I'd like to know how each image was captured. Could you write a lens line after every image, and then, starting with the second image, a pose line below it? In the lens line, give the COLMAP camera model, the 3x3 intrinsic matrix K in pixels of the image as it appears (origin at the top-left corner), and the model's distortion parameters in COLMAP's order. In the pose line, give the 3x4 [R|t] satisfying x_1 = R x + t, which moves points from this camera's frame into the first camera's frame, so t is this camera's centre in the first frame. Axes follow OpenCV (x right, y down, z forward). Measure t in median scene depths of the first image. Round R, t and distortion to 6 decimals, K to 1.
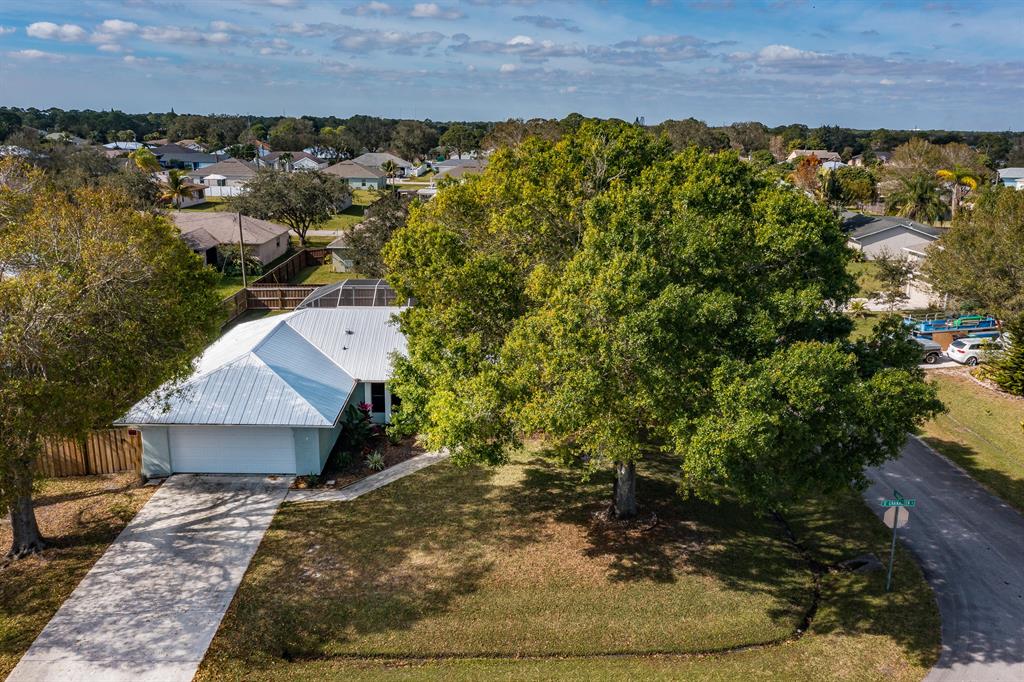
lens RADIAL K [[802.1, 0, 512.0], [0, 802.1, 341.0], [0, 0, 1]] dist [0.001490, -0.007092]
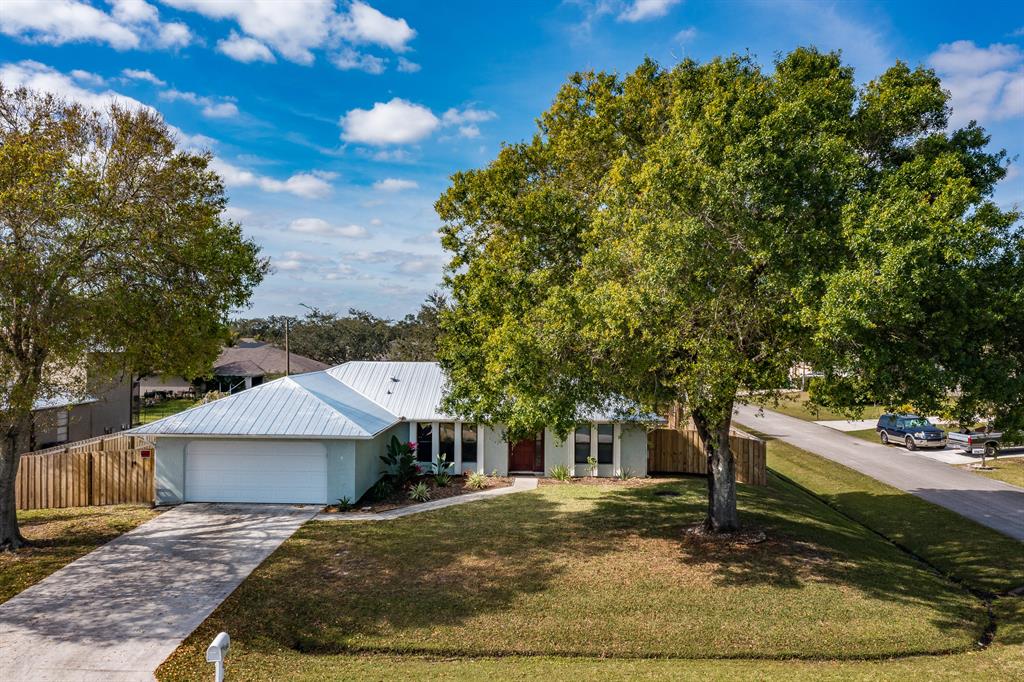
lens RADIAL K [[802.1, 0, 512.0], [0, 802.1, 341.0], [0, 0, 1]] dist [0.001490, -0.007092]
pose [[0.998262, -0.019579, -0.055582, -0.027320], [0.003610, 0.961742, -0.273933, 0.282039], [0.058819, 0.273257, 0.960141, 0.178221]]
